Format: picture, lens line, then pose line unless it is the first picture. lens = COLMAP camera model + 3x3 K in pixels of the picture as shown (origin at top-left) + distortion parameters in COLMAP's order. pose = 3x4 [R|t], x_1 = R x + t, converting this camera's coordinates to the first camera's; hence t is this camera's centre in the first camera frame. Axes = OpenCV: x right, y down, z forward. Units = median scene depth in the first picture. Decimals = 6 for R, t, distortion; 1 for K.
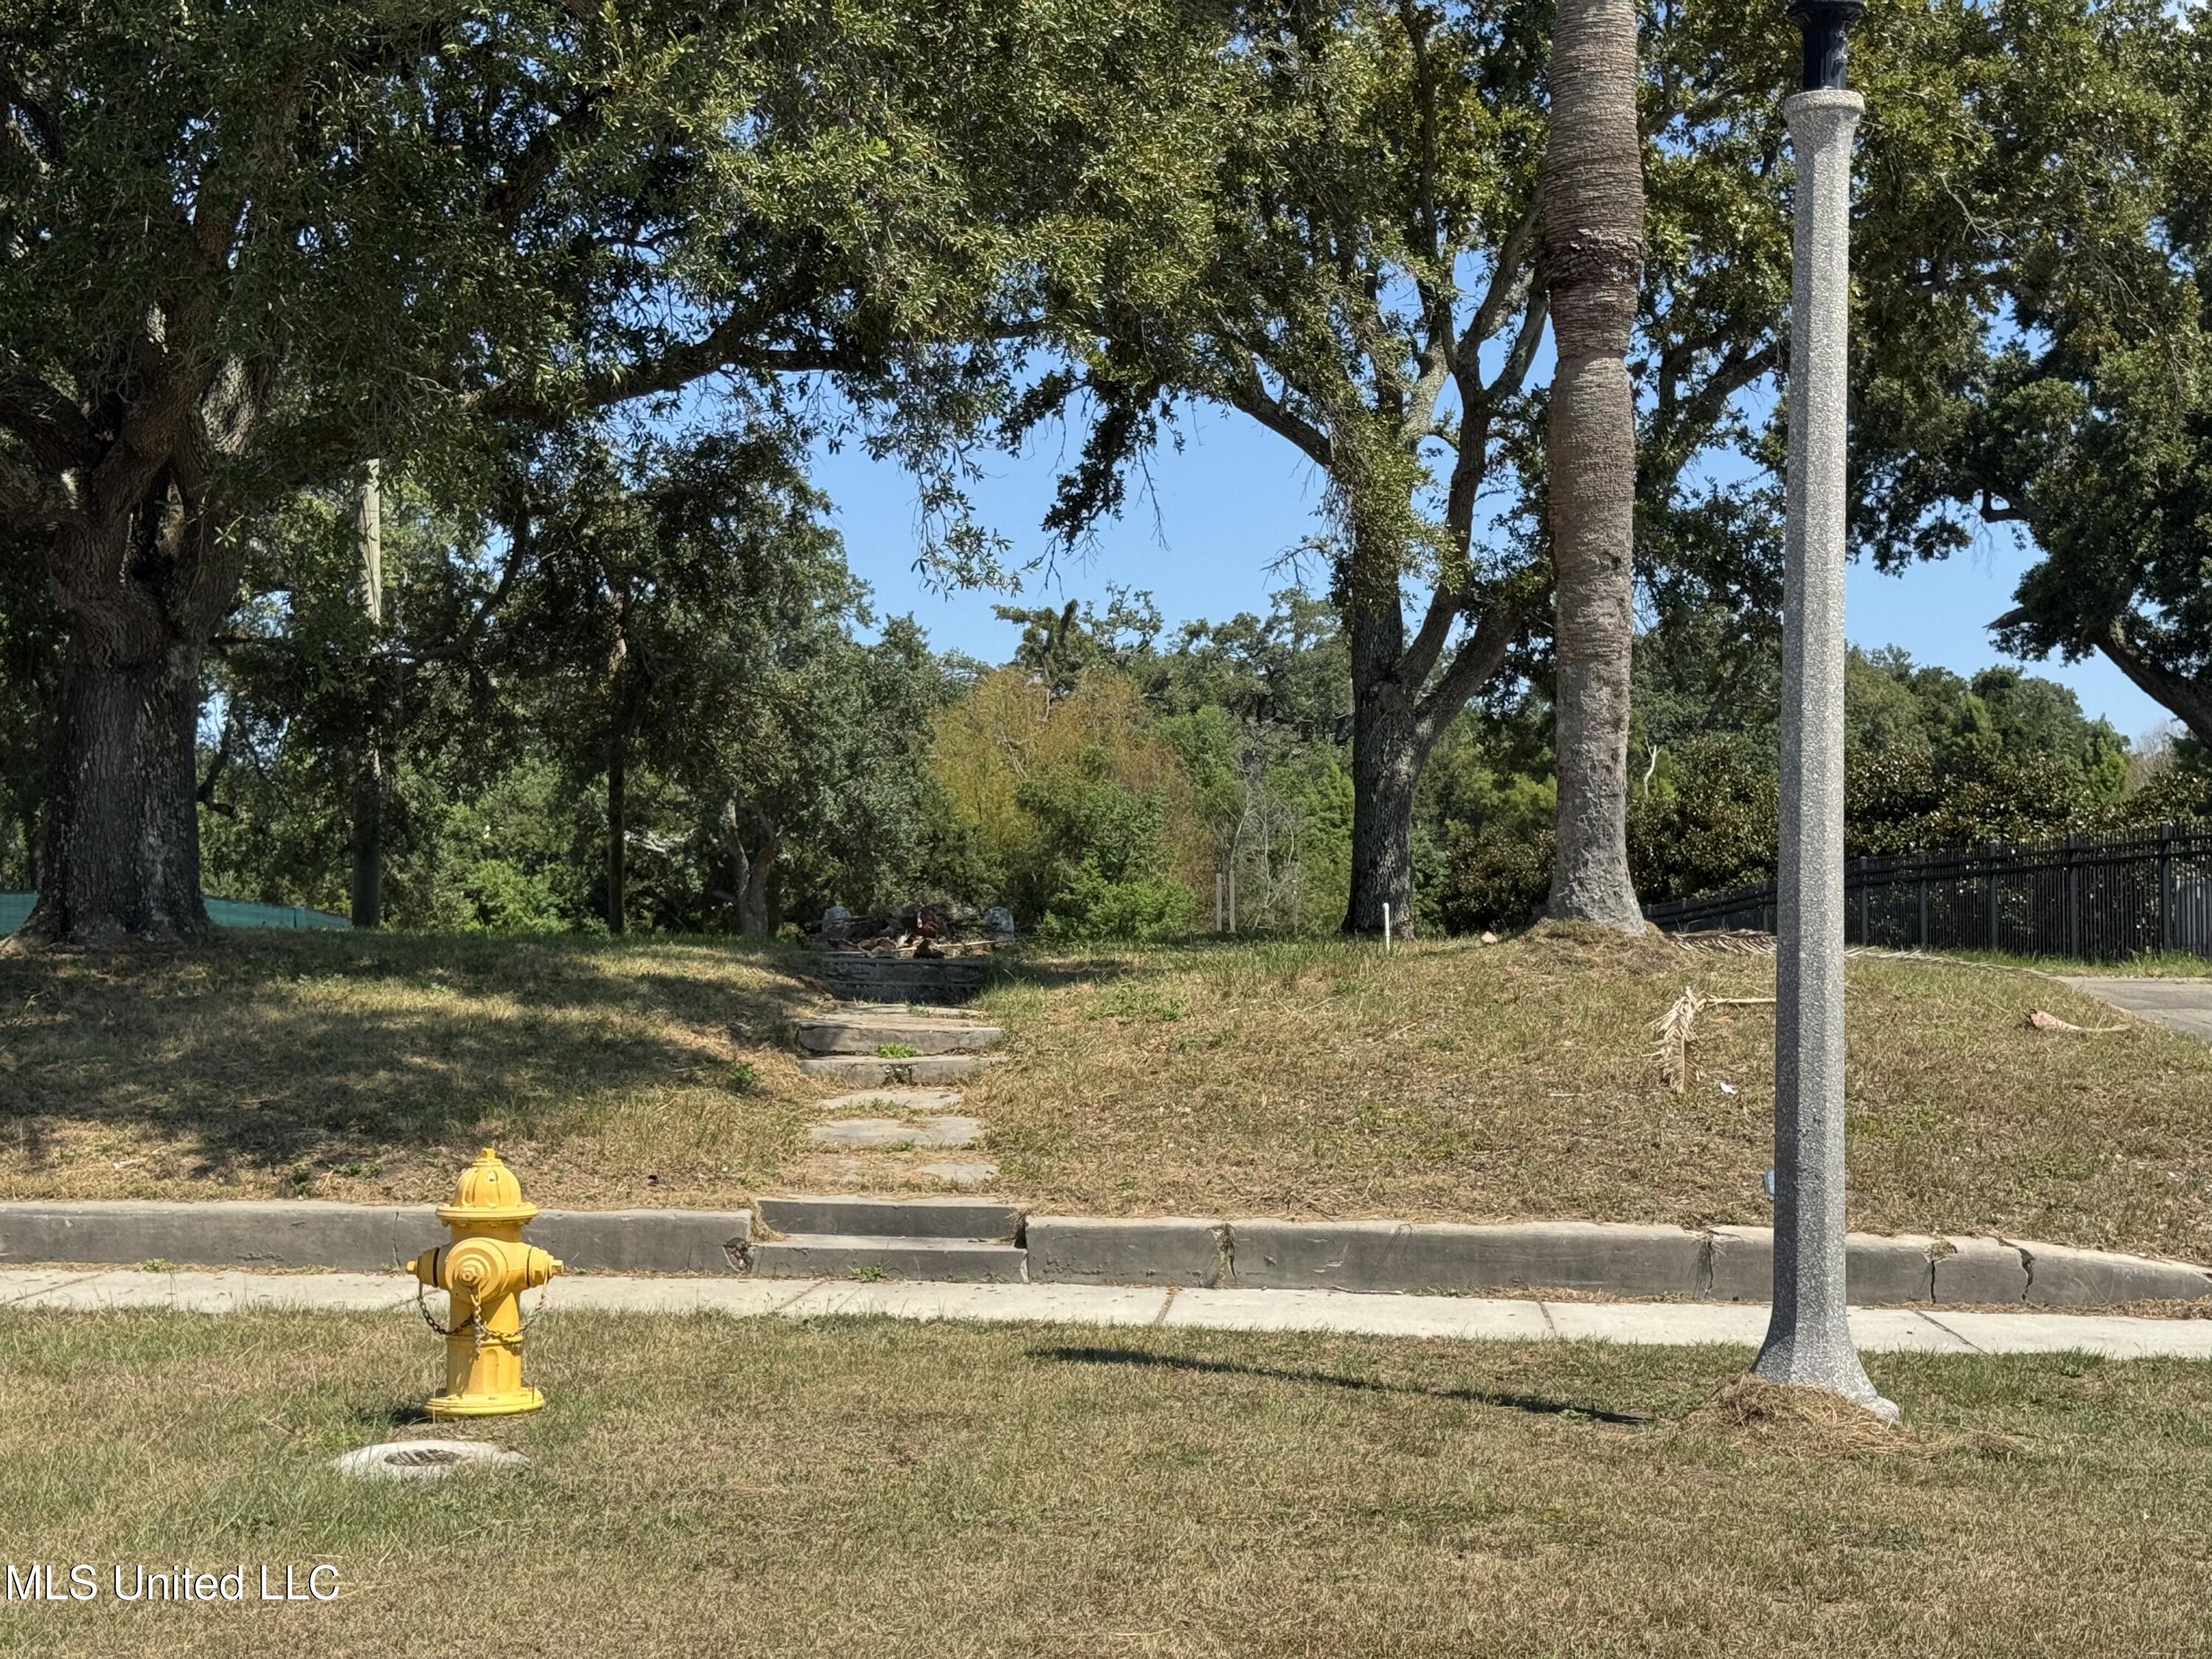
lens RADIAL K [[3094.3, 0, 1112.6], [0, 3094.3, 842.8], [0, 0, 1]] dist [0.043243, 0.000000]
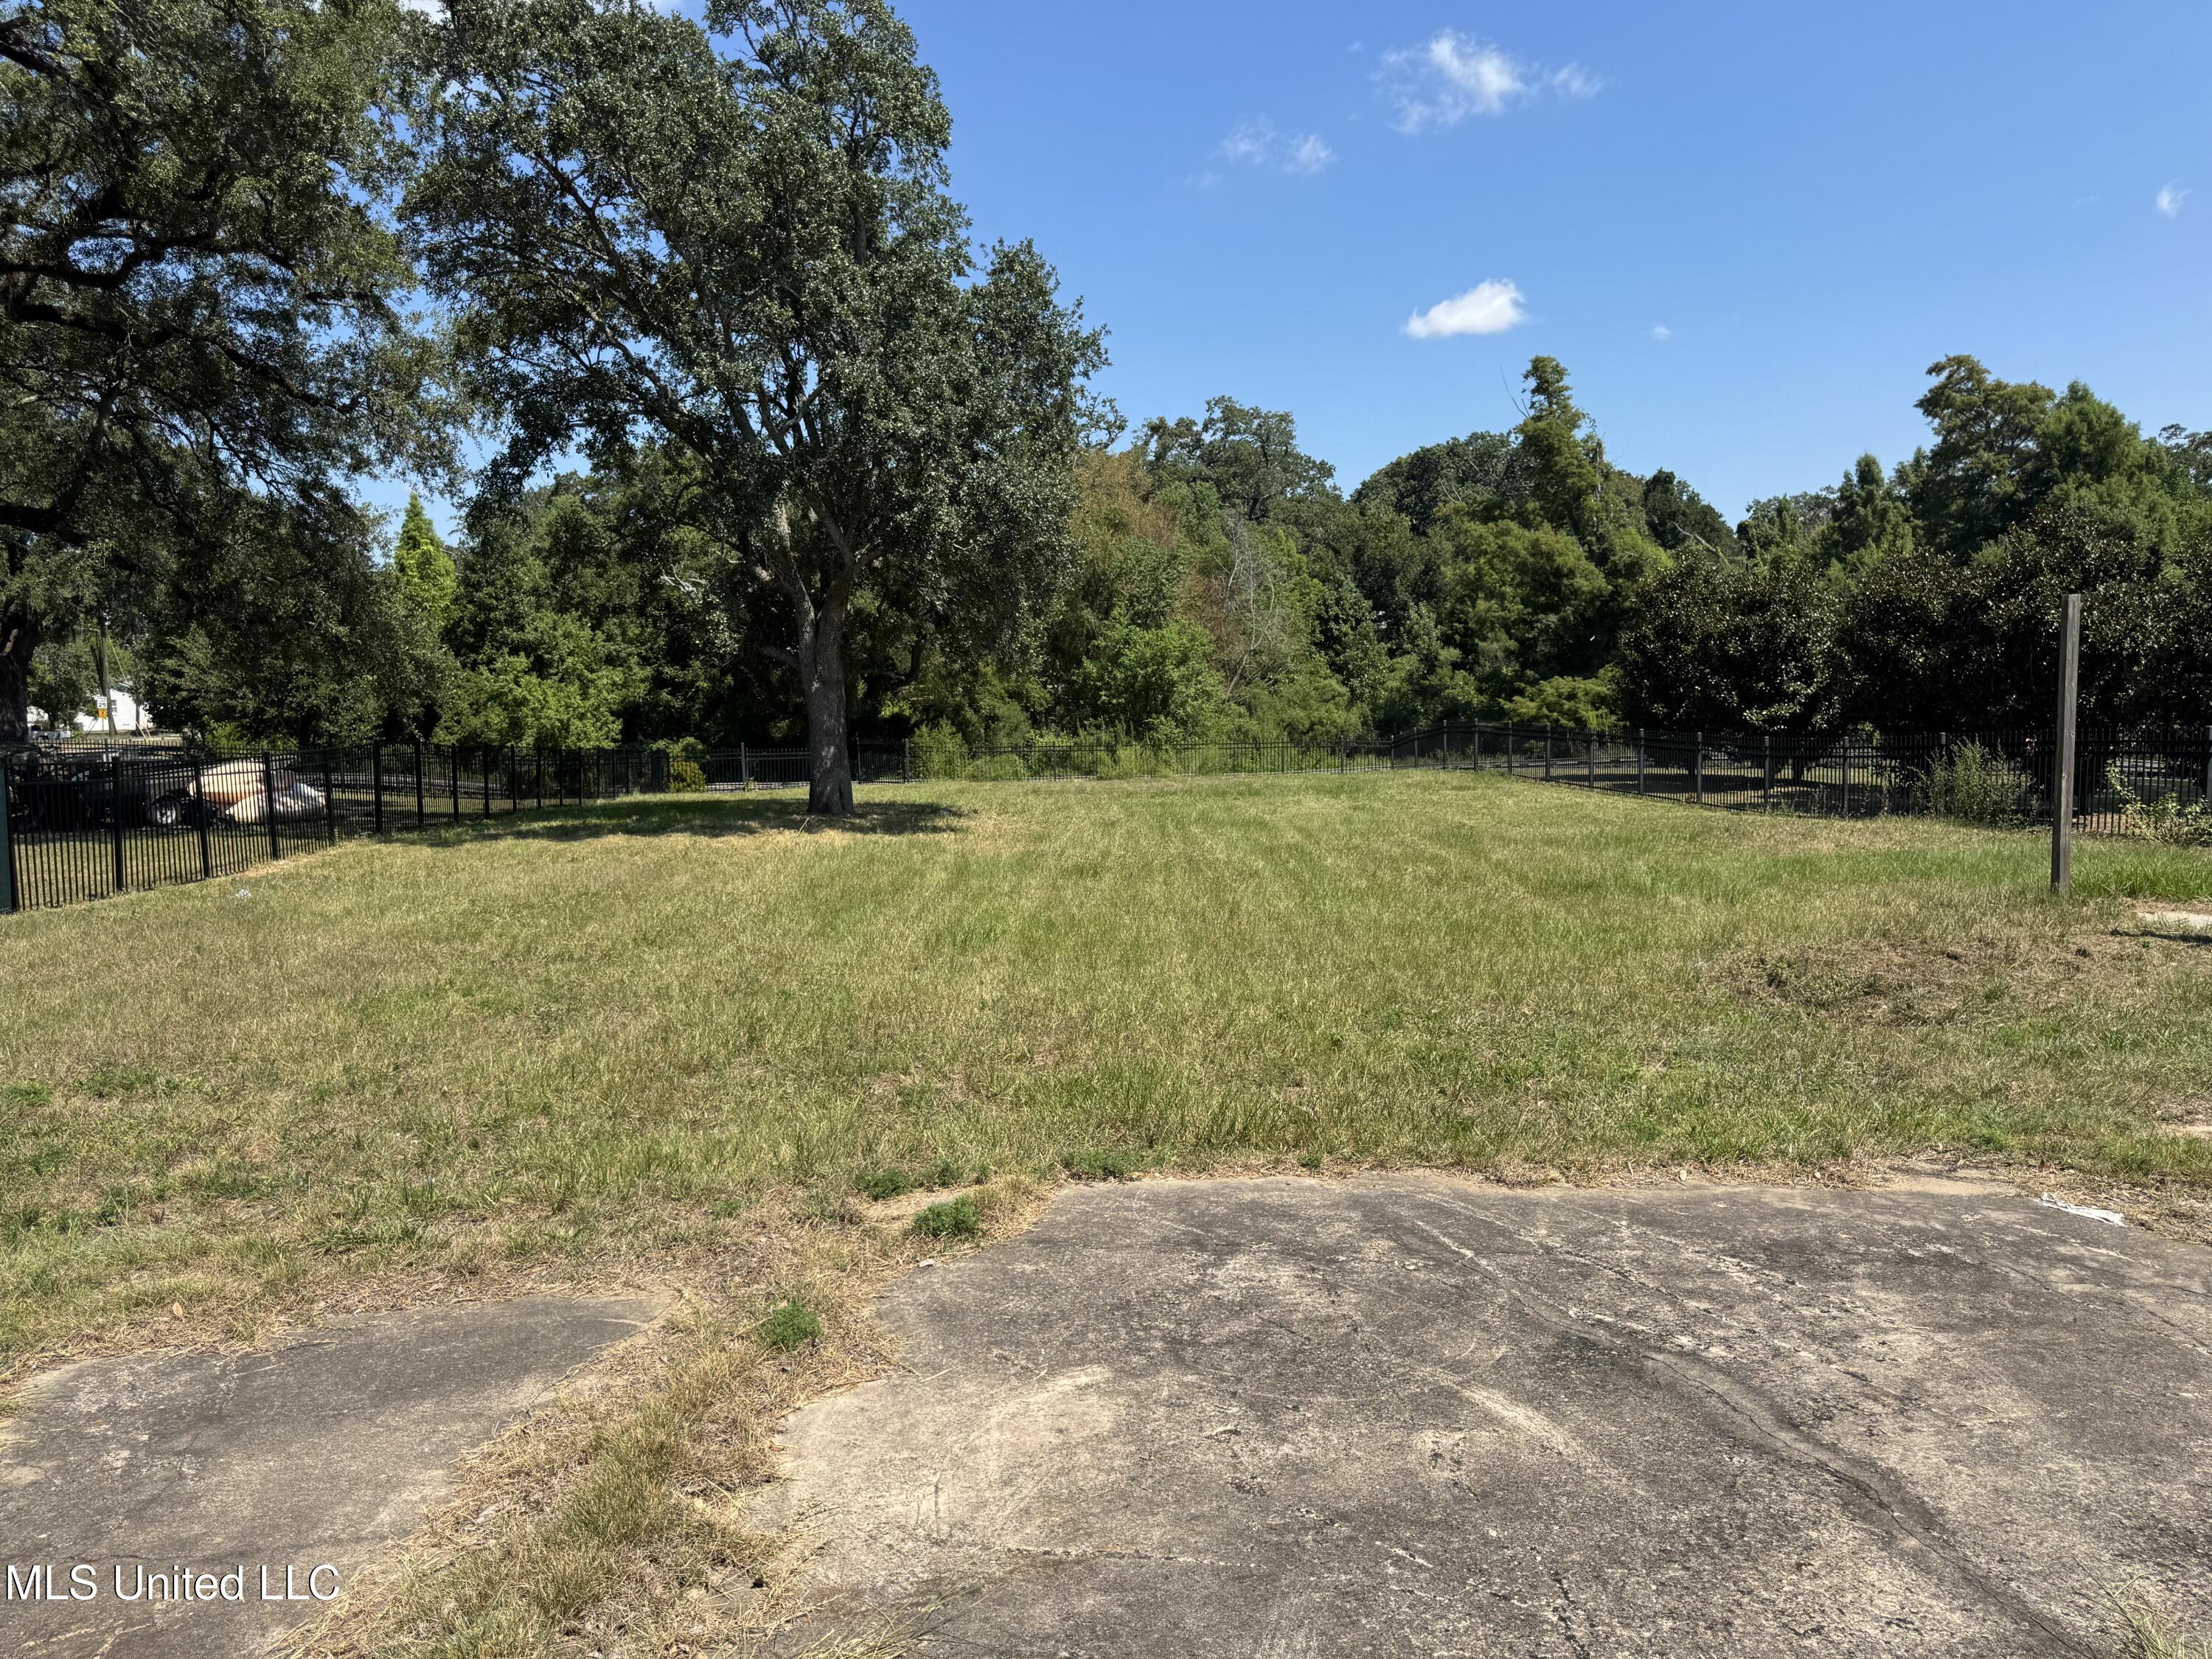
lens RADIAL K [[1547.2, 0, 1085.6], [0, 1547.2, 883.5], [0, 0, 1]] dist [0.041816, -0.011137]
pose [[0.998260, -0.022323, 0.054575, -0.053264], [0.012436, 0.984455, 0.175195, 0.005248], [-0.057637, -0.174212, 0.983020, 0.444358]]
